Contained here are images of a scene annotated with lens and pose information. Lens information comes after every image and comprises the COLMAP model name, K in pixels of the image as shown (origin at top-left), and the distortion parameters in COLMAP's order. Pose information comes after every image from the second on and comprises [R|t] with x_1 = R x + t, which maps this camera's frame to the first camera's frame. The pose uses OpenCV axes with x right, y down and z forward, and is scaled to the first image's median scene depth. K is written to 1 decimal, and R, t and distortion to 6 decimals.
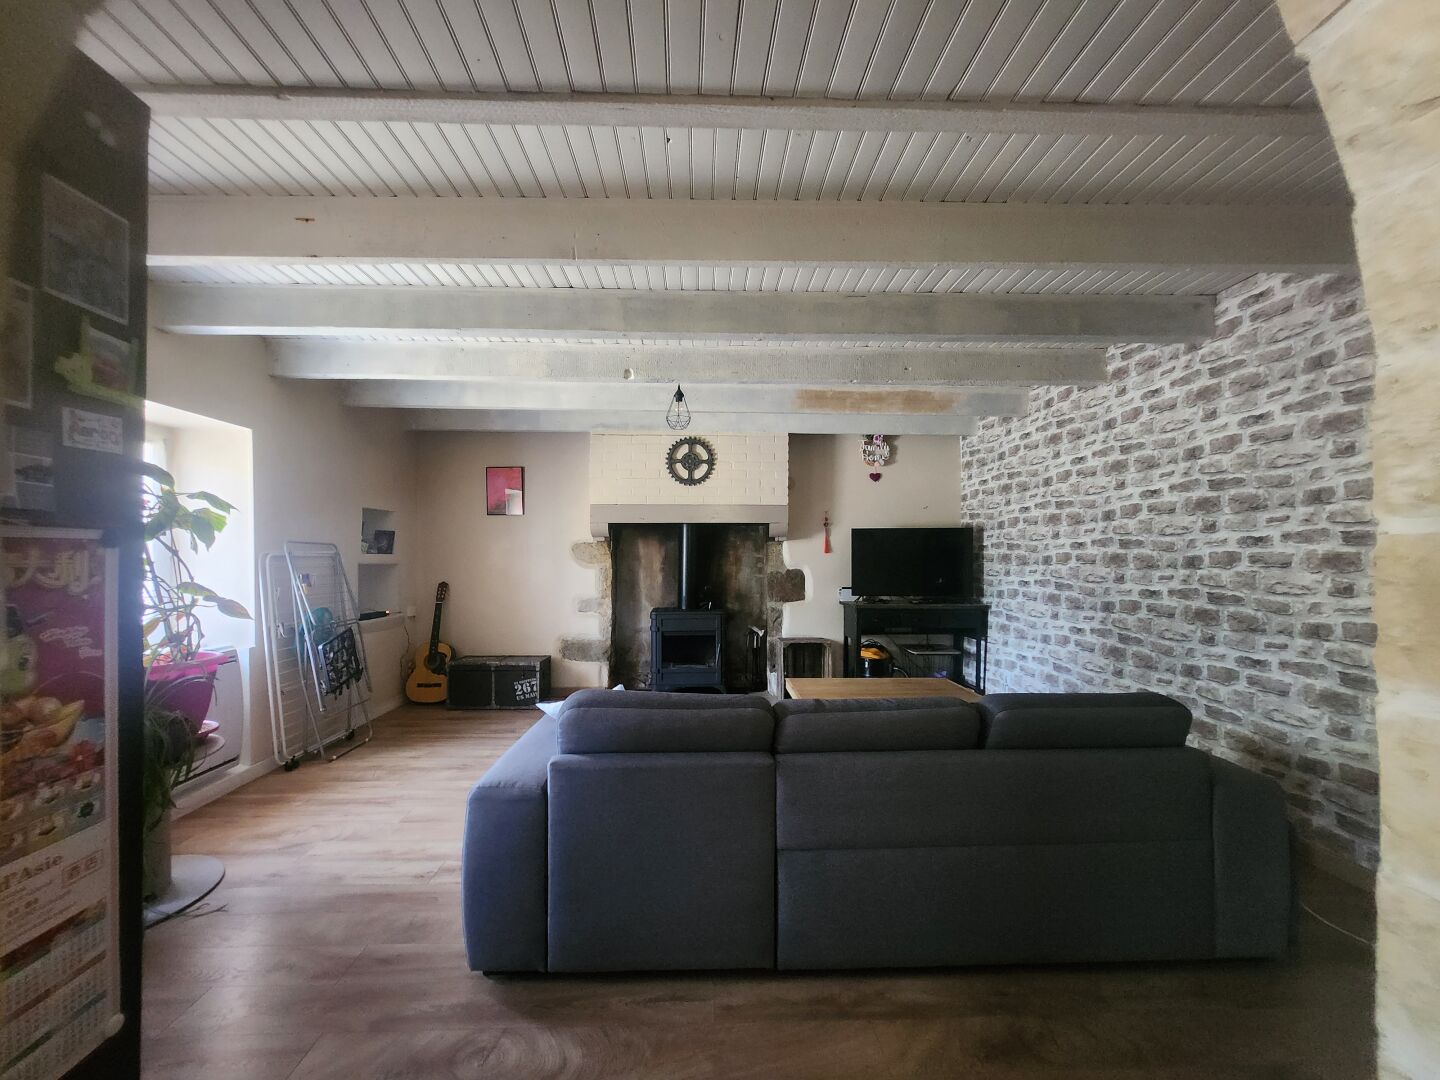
lens RADIAL K [[576.9, 0, 719.5], [0, 576.9, 544.3], [0, 0, 1]] dist [0.000619, 0.000080]
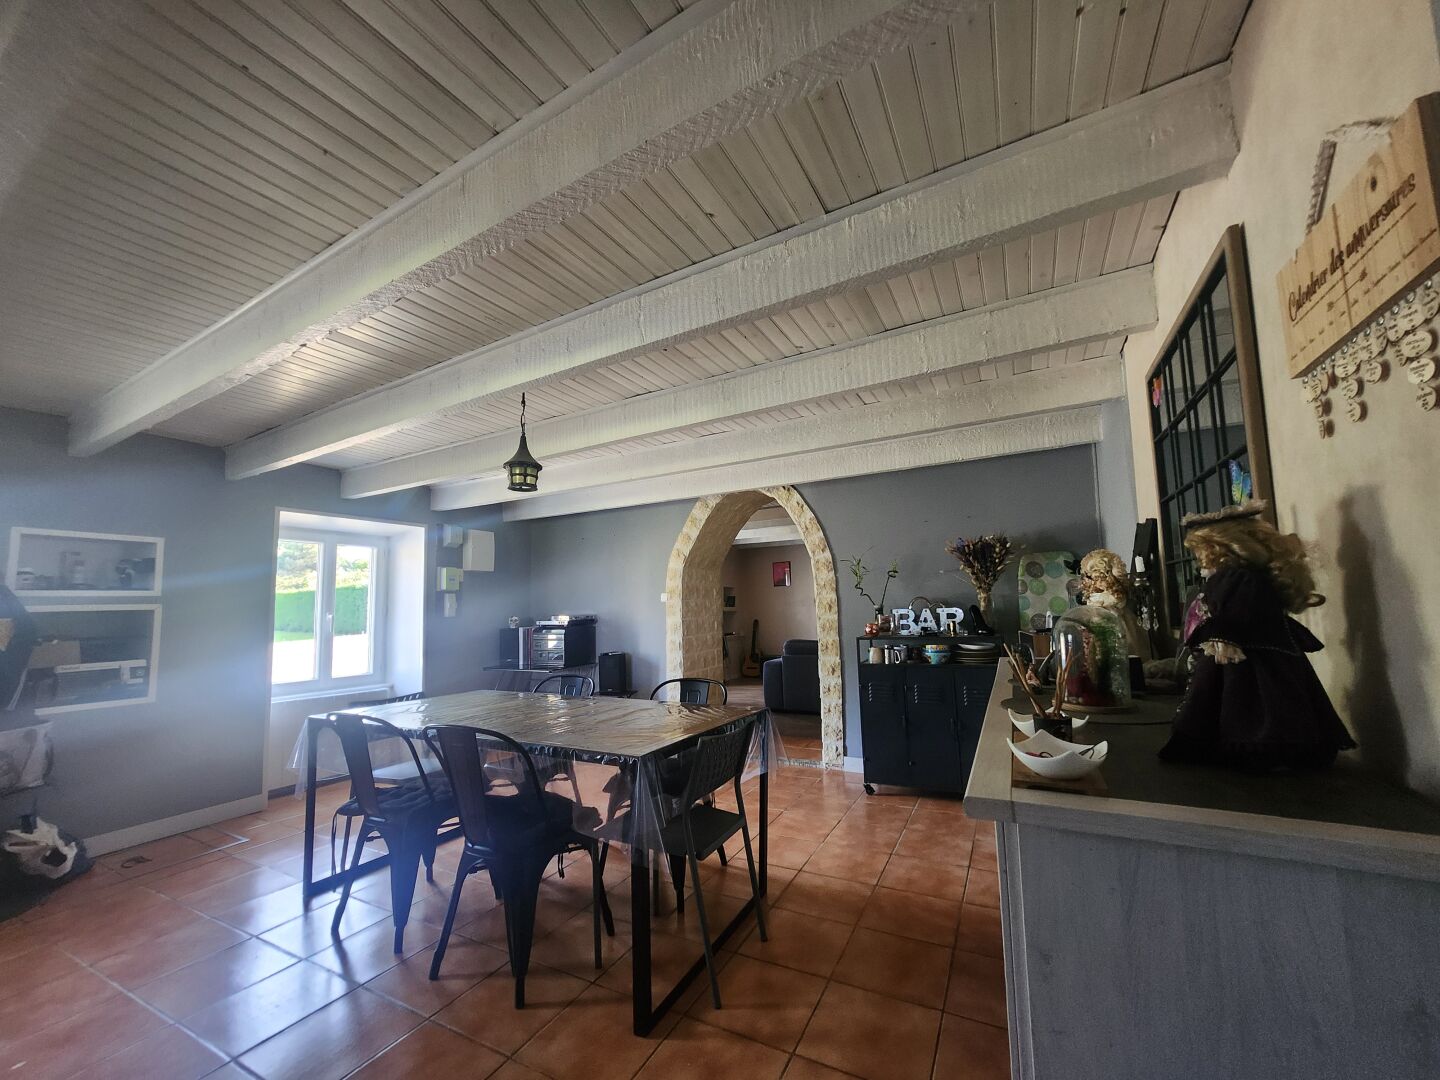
lens RADIAL K [[576.9, 0, 707.5], [0, 576.9, 544.3], [0, 0, 1]] dist [0.000619, 0.000080]
pose [[0.865166, -0.073268, -0.496105, 0.520568], [0.026779, 0.994608, -0.100190, -0.004177], [0.500770, 0.073396, 0.862463, -1.111597]]
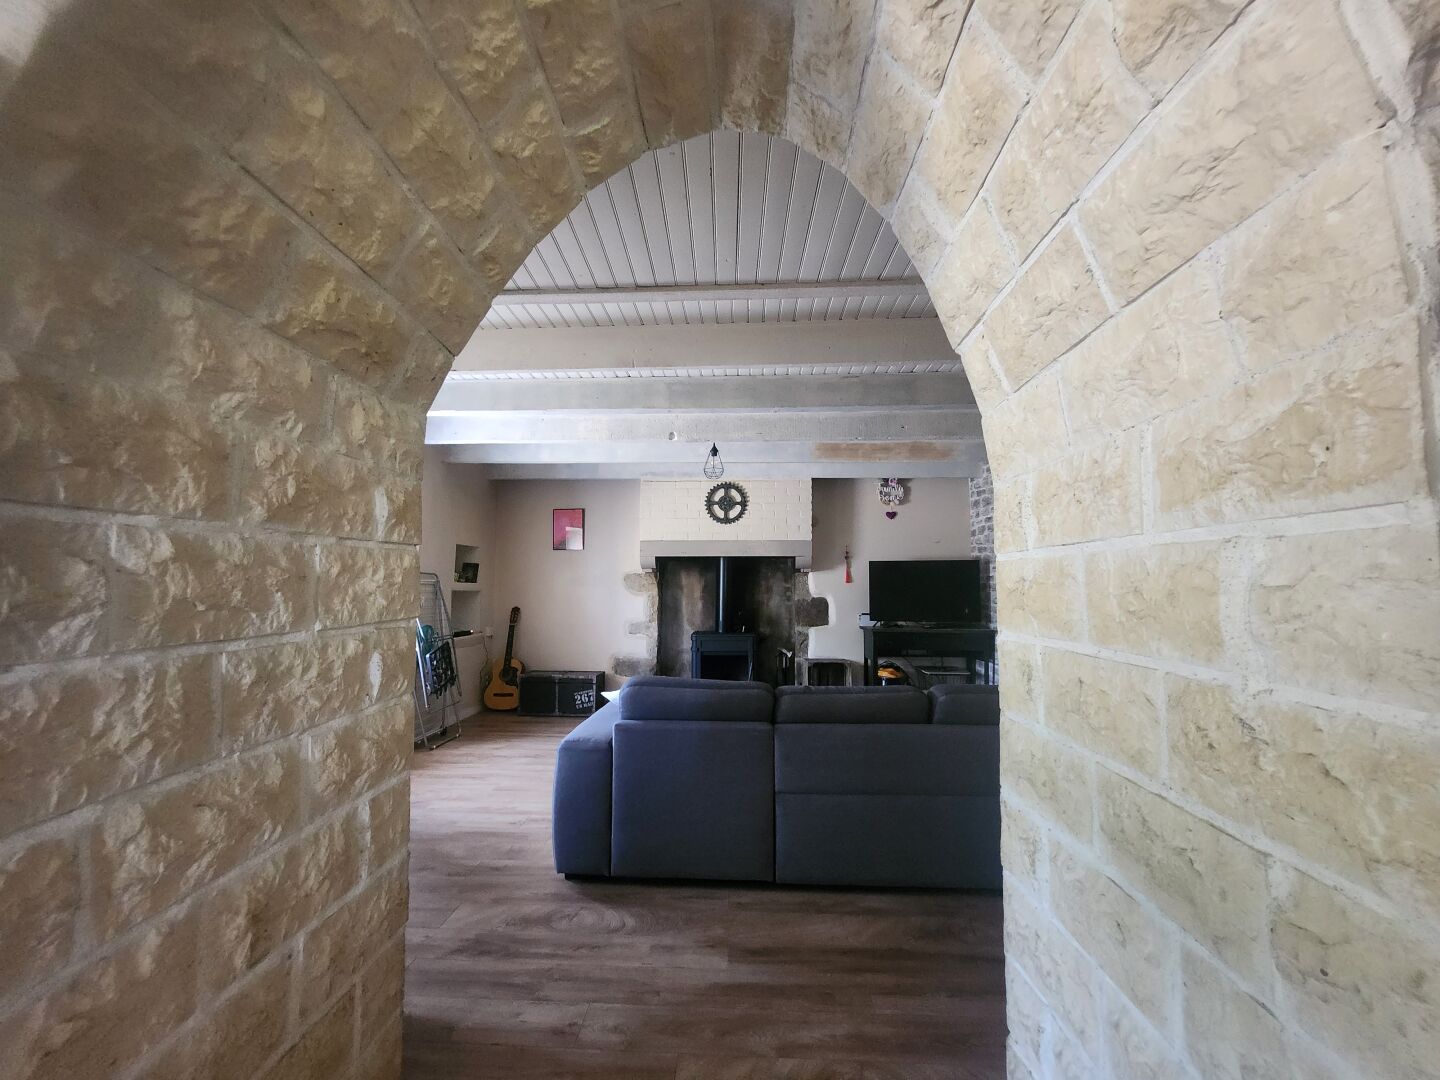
lens RADIAL K [[576.9, 0, 727.8], [0, 576.9, 539.1], [0, 0, 1]] dist [0.000619, 0.000080]
pose [[0.997927, -0.003749, -0.064251, 0.034095], [-0.000533, 0.997787, -0.066496, 0.006539], [0.064358, 0.066392, 0.995716, -0.184729]]
